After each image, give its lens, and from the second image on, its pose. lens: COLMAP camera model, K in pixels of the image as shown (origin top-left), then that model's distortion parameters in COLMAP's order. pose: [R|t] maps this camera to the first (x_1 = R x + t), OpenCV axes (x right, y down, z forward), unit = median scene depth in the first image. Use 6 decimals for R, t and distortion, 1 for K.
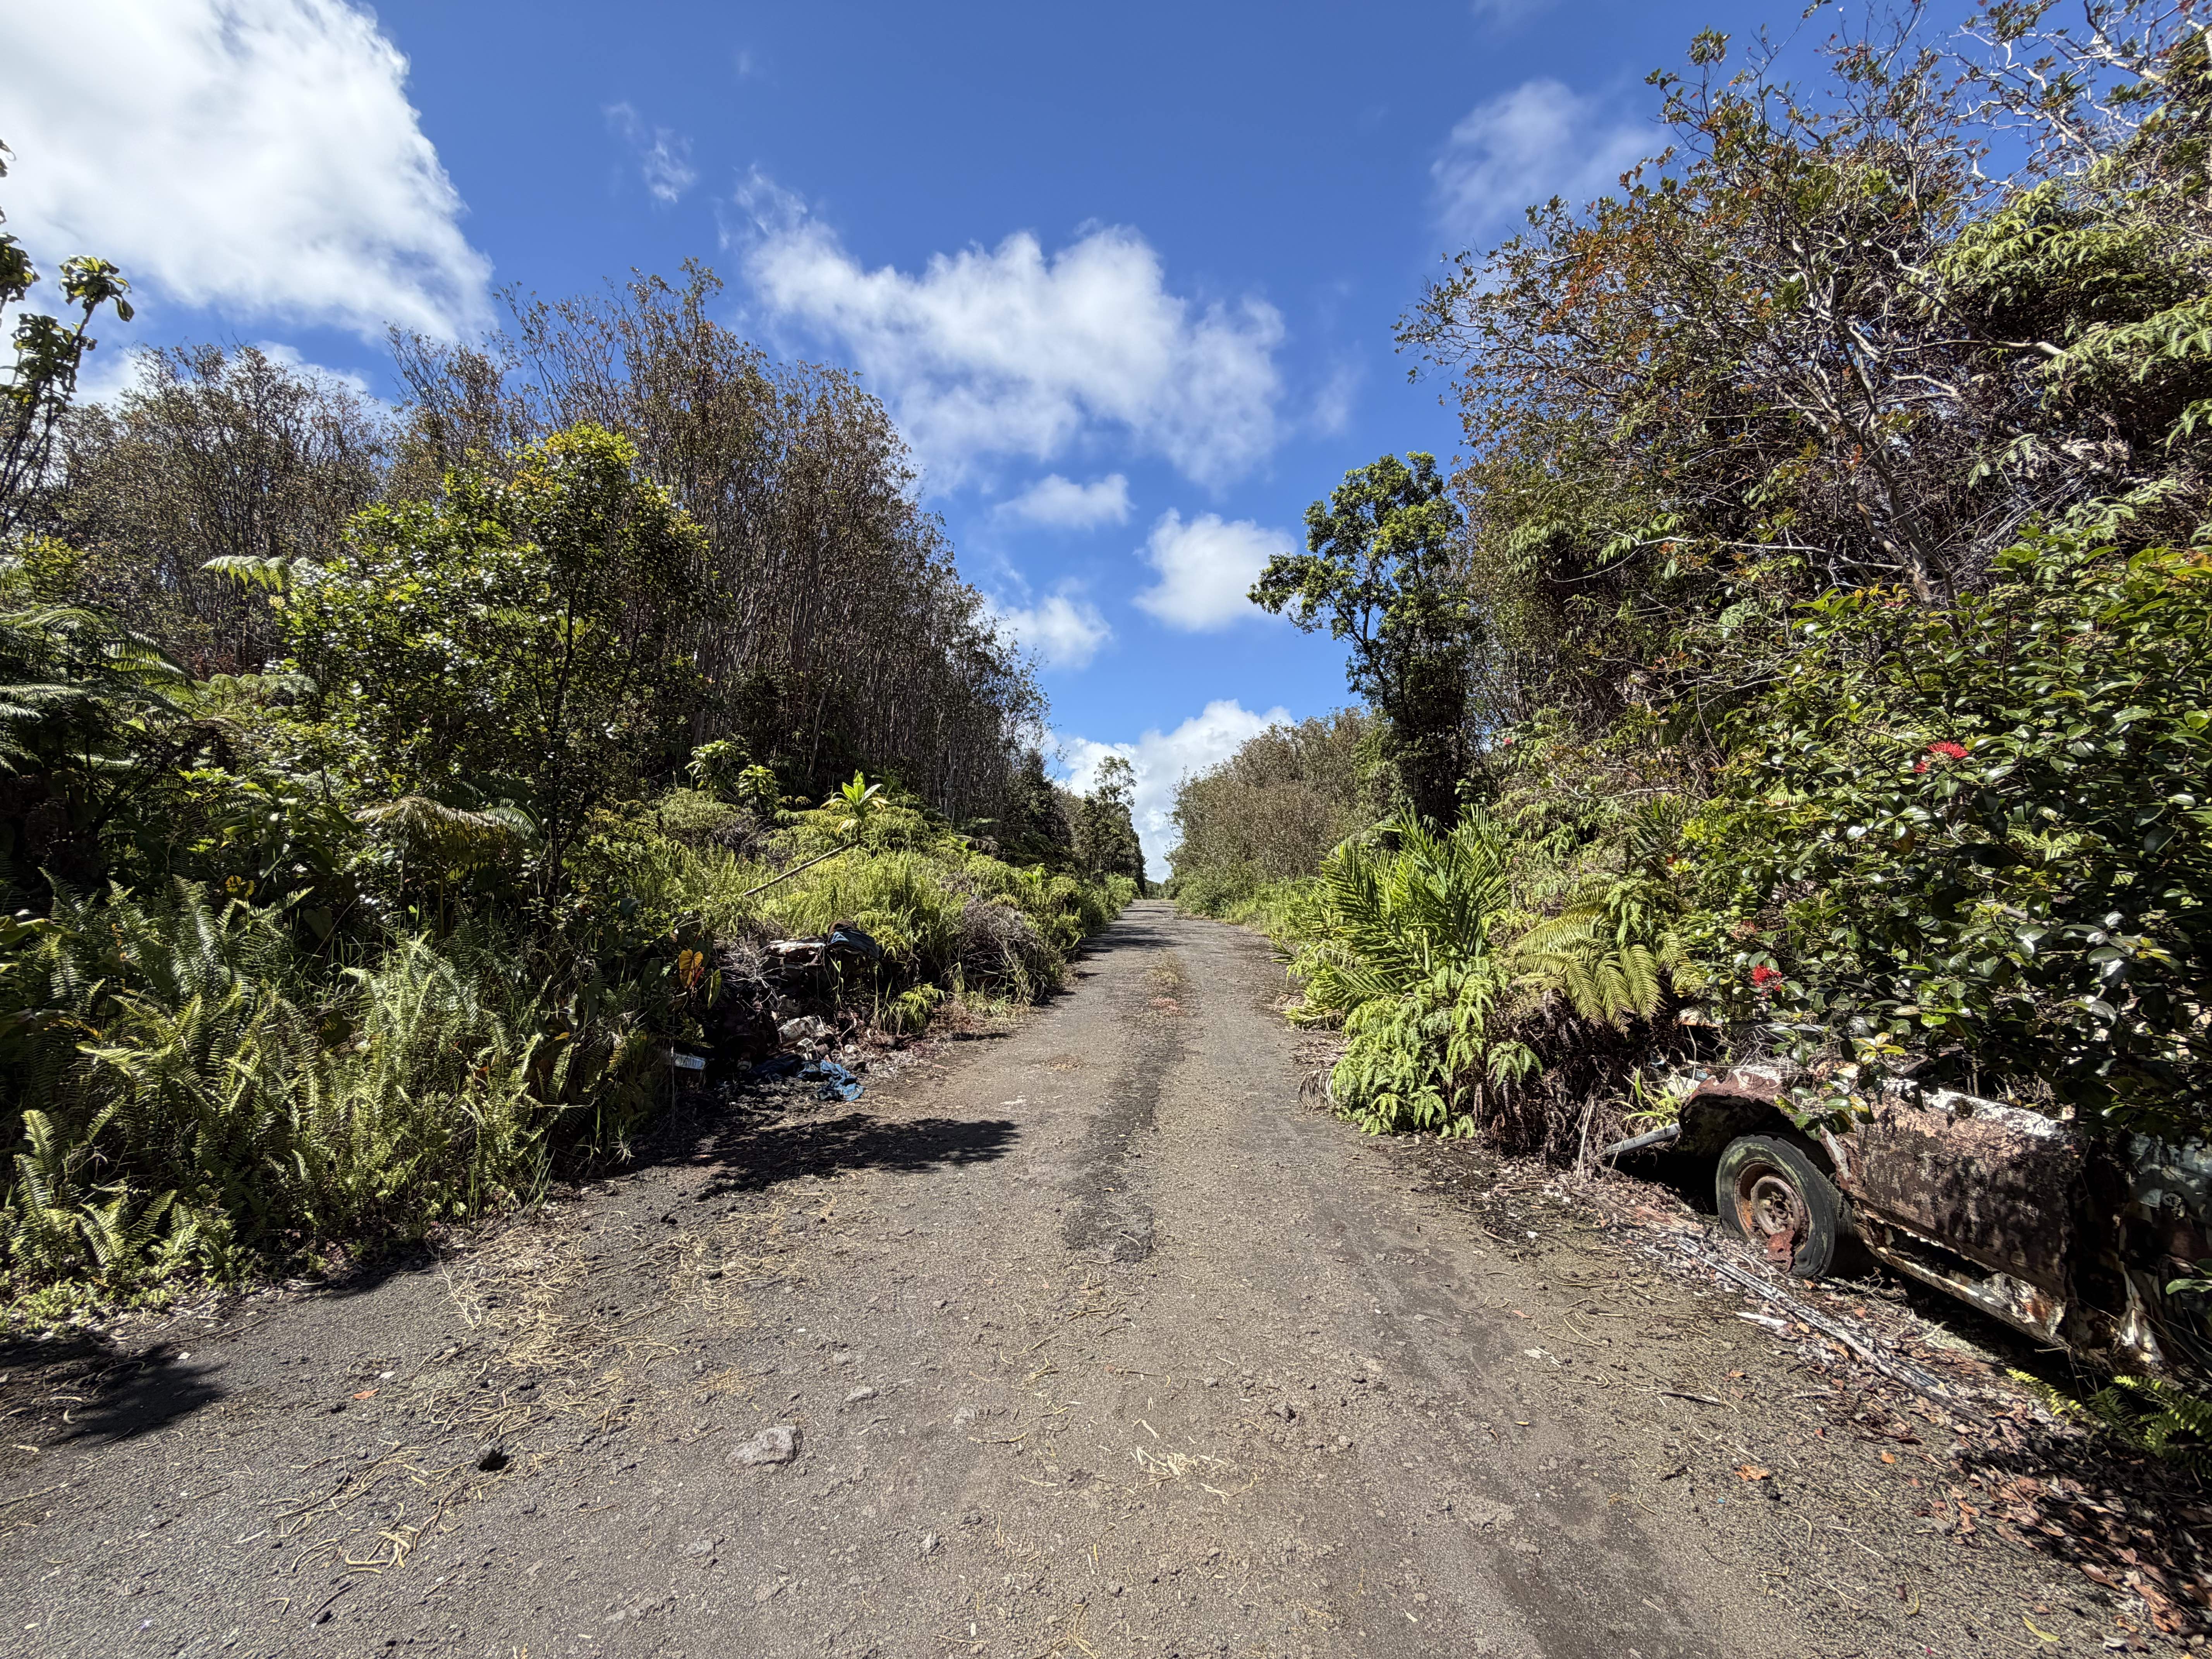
lens RADIAL K [[883.3, 0, 1105.7], [0, 883.3, 829.6], [0, 0, 1]] dist [-0.000197, -0.000108]
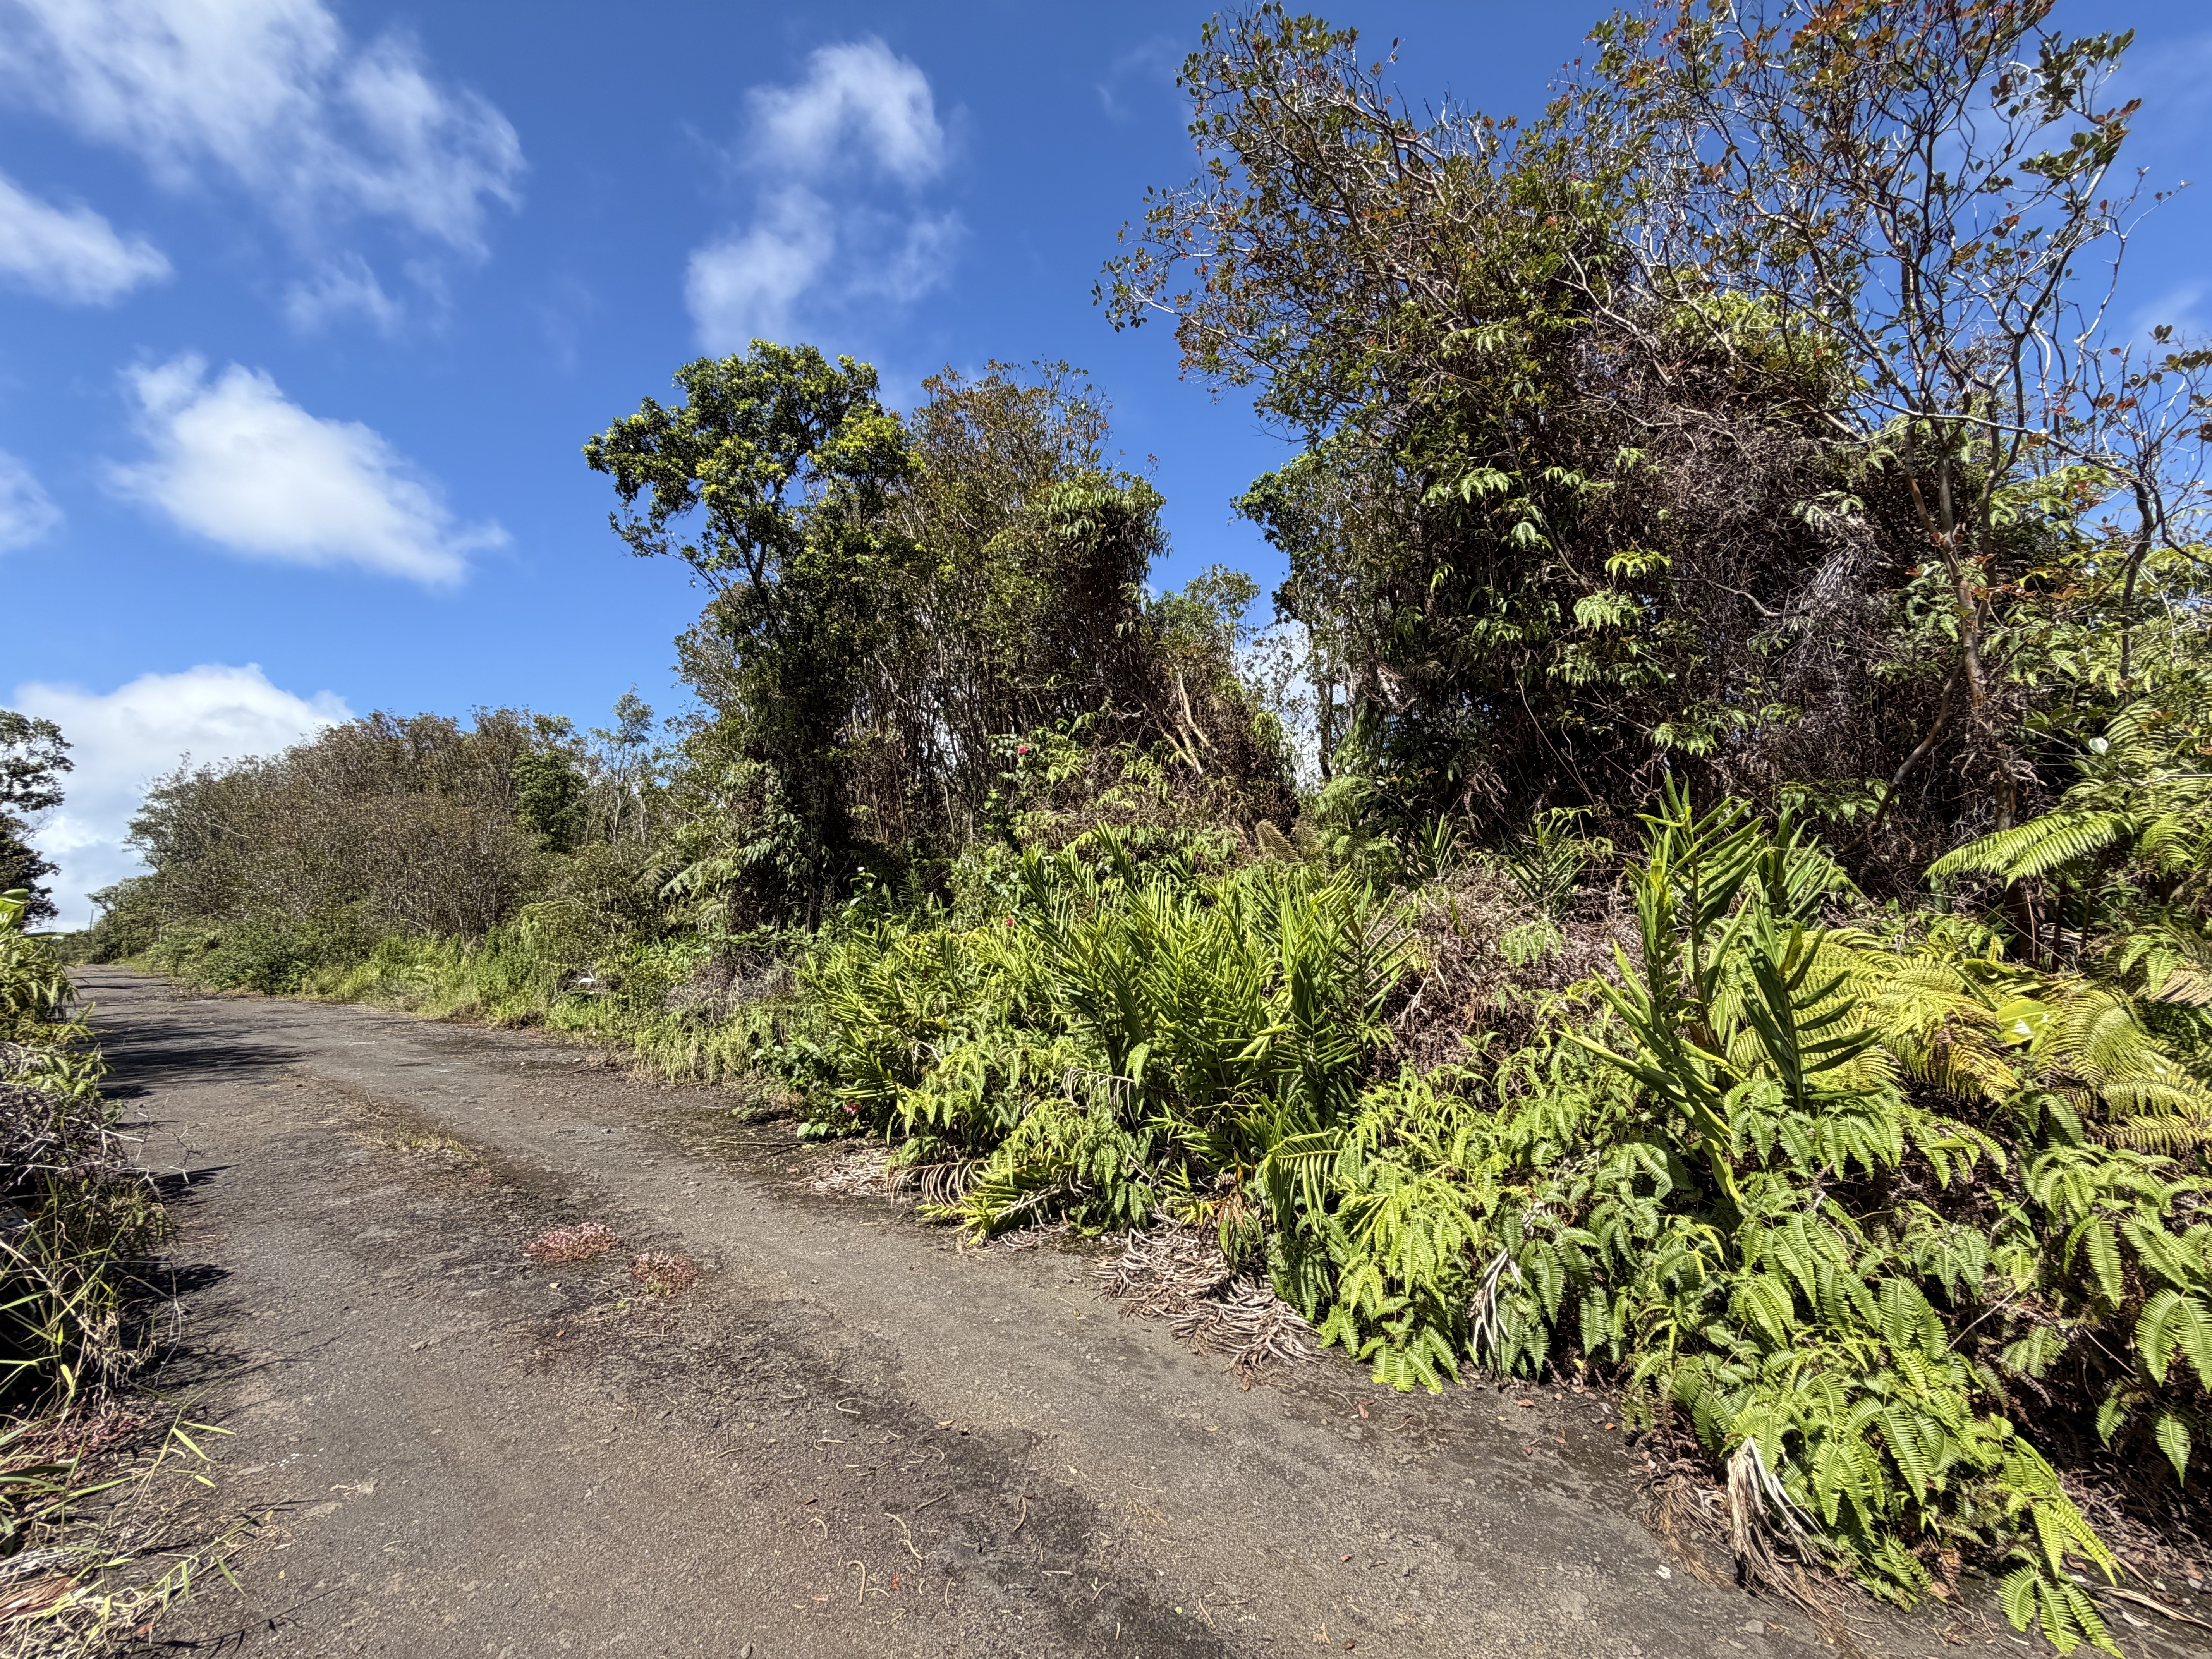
lens RADIAL K [[883.3, 0, 1104.8], [0, 883.3, 825.2], [0, 0, 1]] dist [-0.000197, -0.000108]
pose [[0.592609, 0.083955, 0.801103, -0.041996], [-0.037699, 0.996354, -0.076530, 0.008459], [-0.804607, 0.015152, 0.593614, 0.174046]]
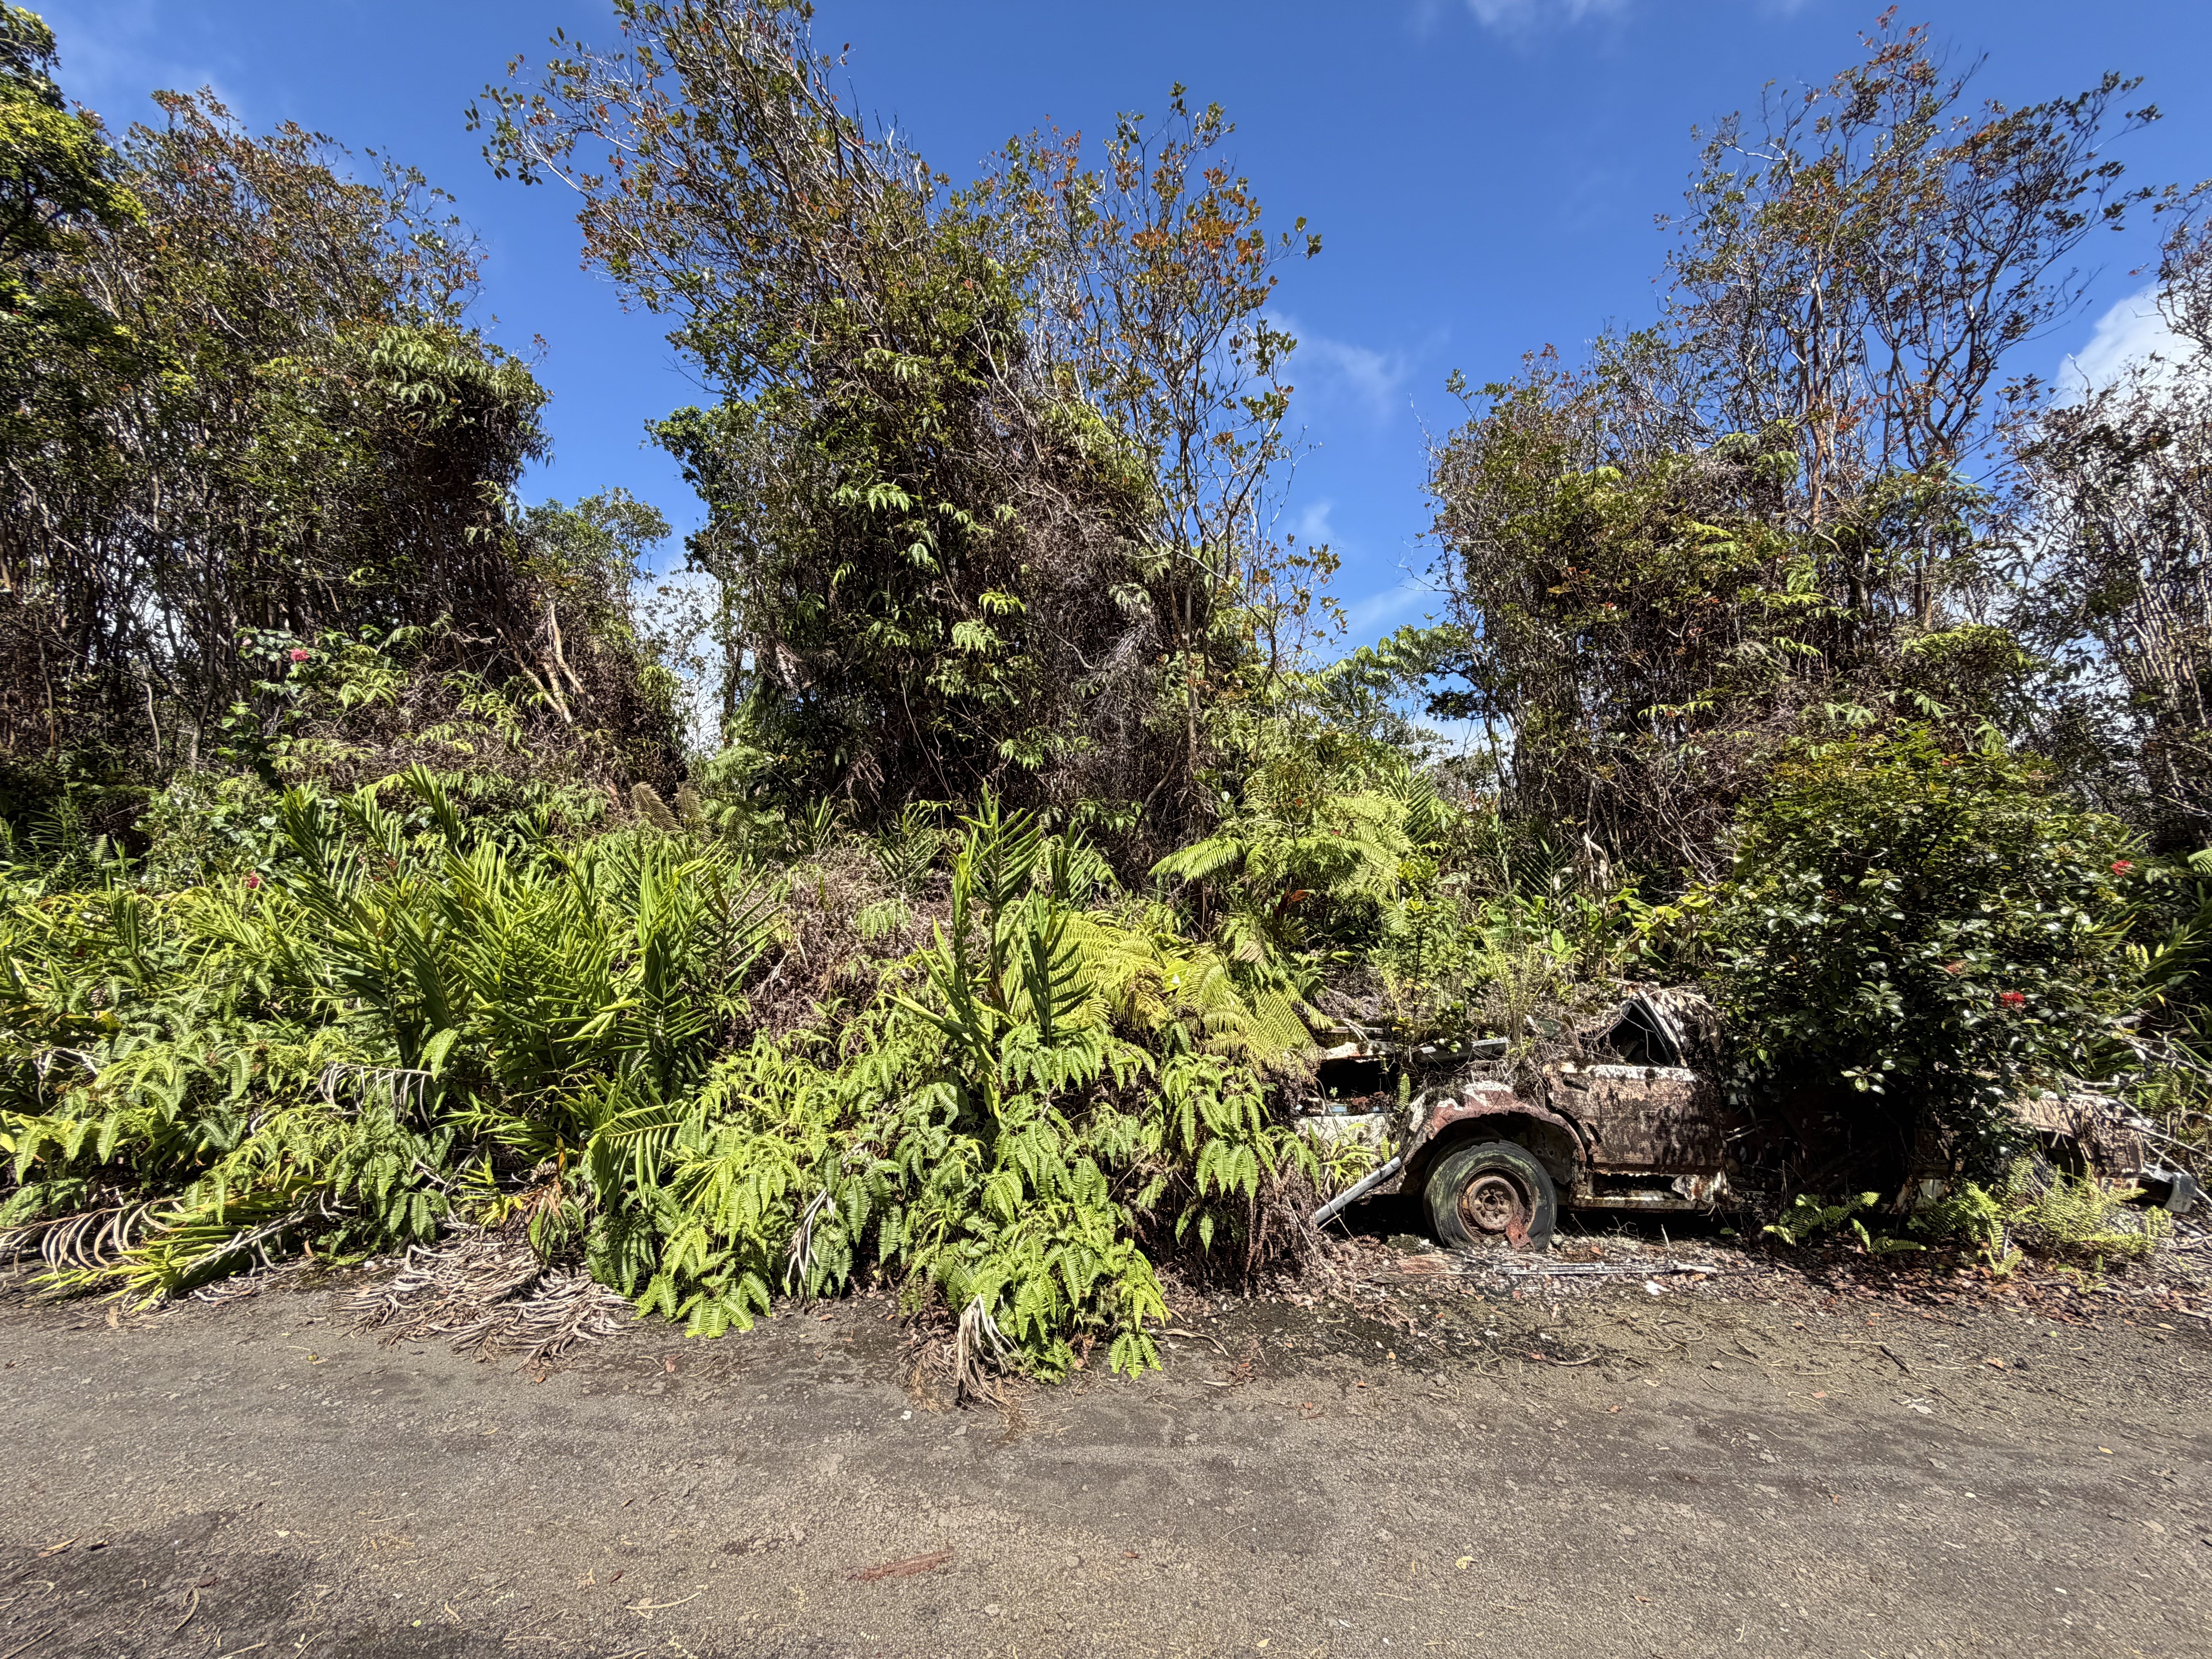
lens RADIAL K [[883.3, 0, 1109.4], [0, 883.3, 828.5], [0, 0, 1]] dist [-0.000197, -0.000108]
pose [[-0.023786, 0.080494, 0.996471, -0.046391], [-0.077941, 0.993570, -0.082120, 0.007867], [-0.996674, -0.079620, -0.017360, 0.168909]]
